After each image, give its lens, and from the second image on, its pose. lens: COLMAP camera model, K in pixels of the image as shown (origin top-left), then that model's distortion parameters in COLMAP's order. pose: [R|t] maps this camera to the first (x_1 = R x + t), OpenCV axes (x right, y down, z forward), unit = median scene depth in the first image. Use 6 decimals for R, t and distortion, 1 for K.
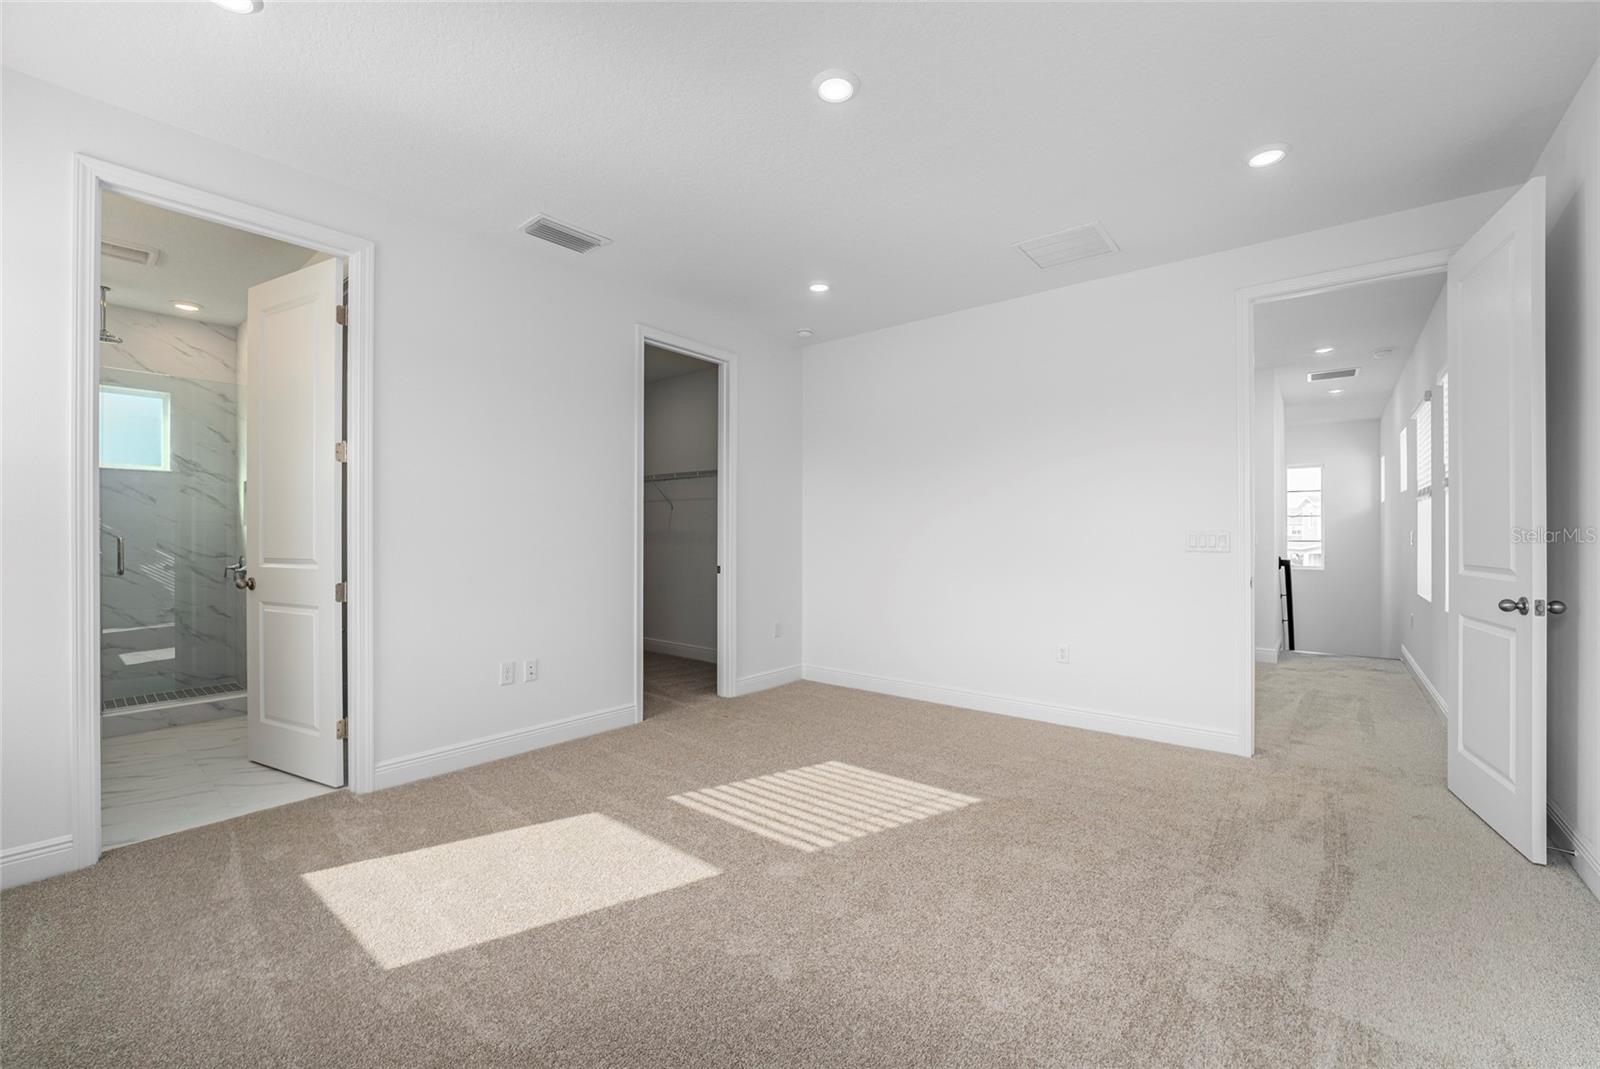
lens RADIAL K [[668.5, 0, 780.3], [0, 668.5, 538.9], [0, 0, 1]] dist [-0.002547, -0.000175]
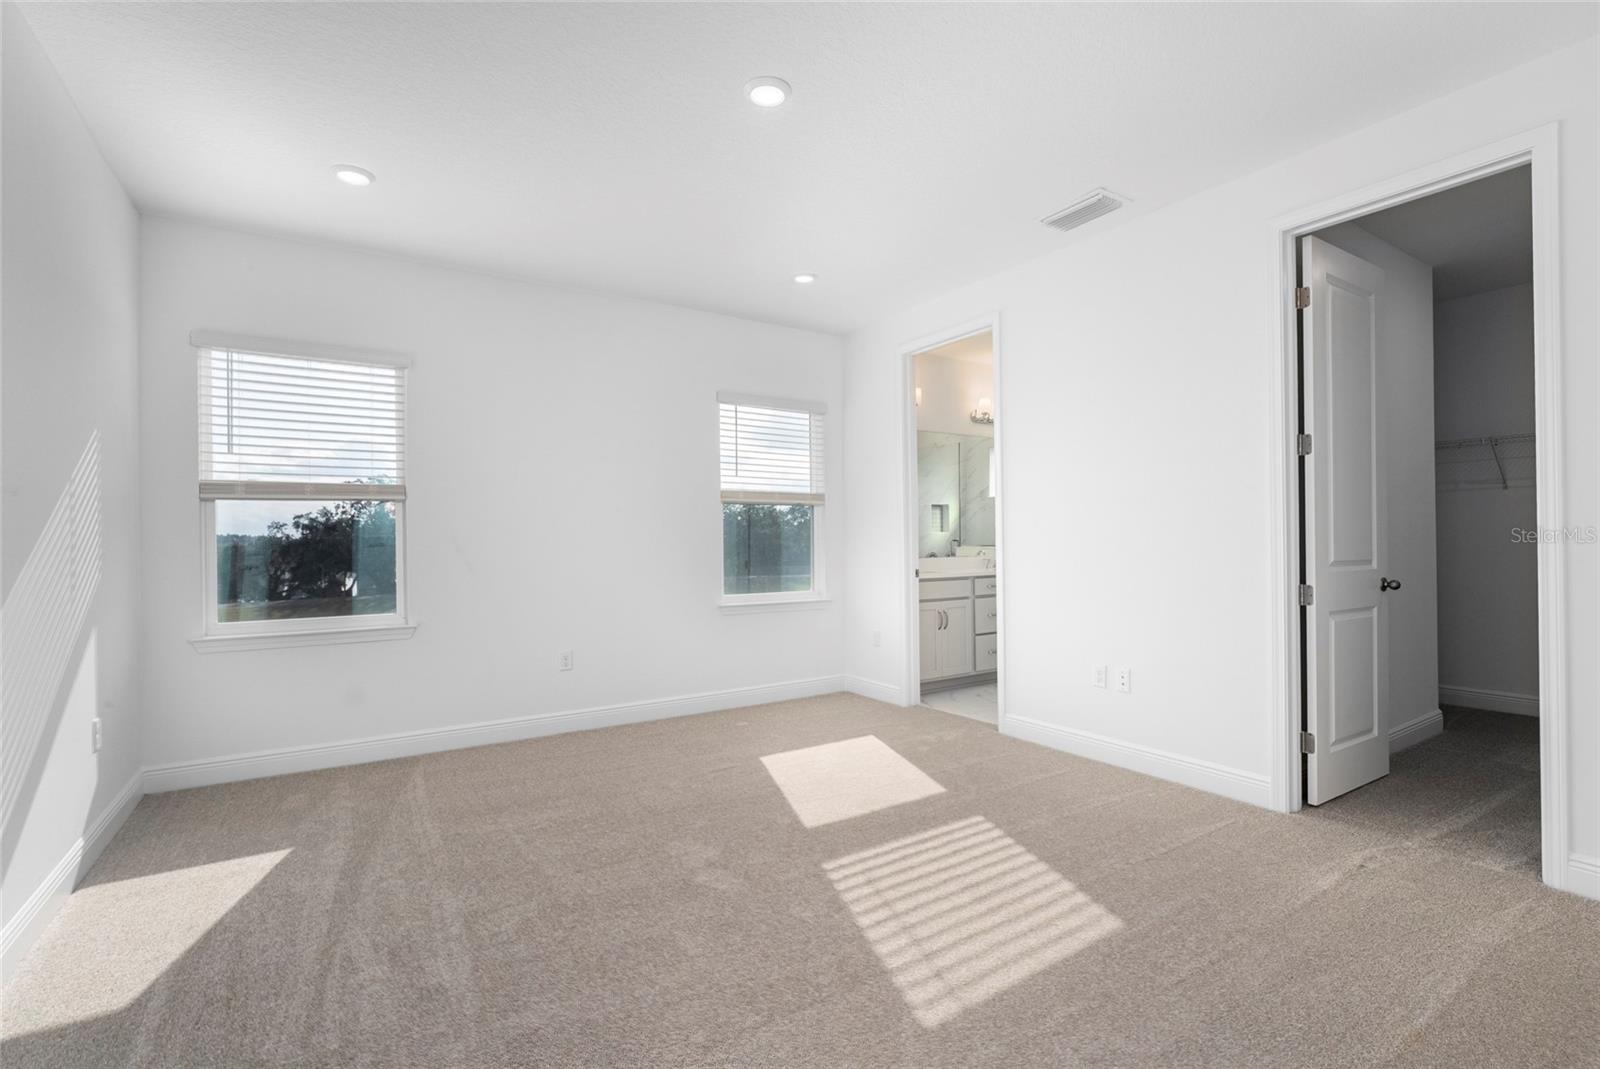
lens RADIAL K [[668.5, 0, 780.3], [0, 668.5, 538.9], [0, 0, 1]] dist [-0.002547, -0.000175]
pose [[-0.265466, -0.003284, -0.964115, 0.474057], [0.004451, 0.999979, -0.004632, 0.002420], [0.964110, -0.005521, -0.265446, 0.581366]]
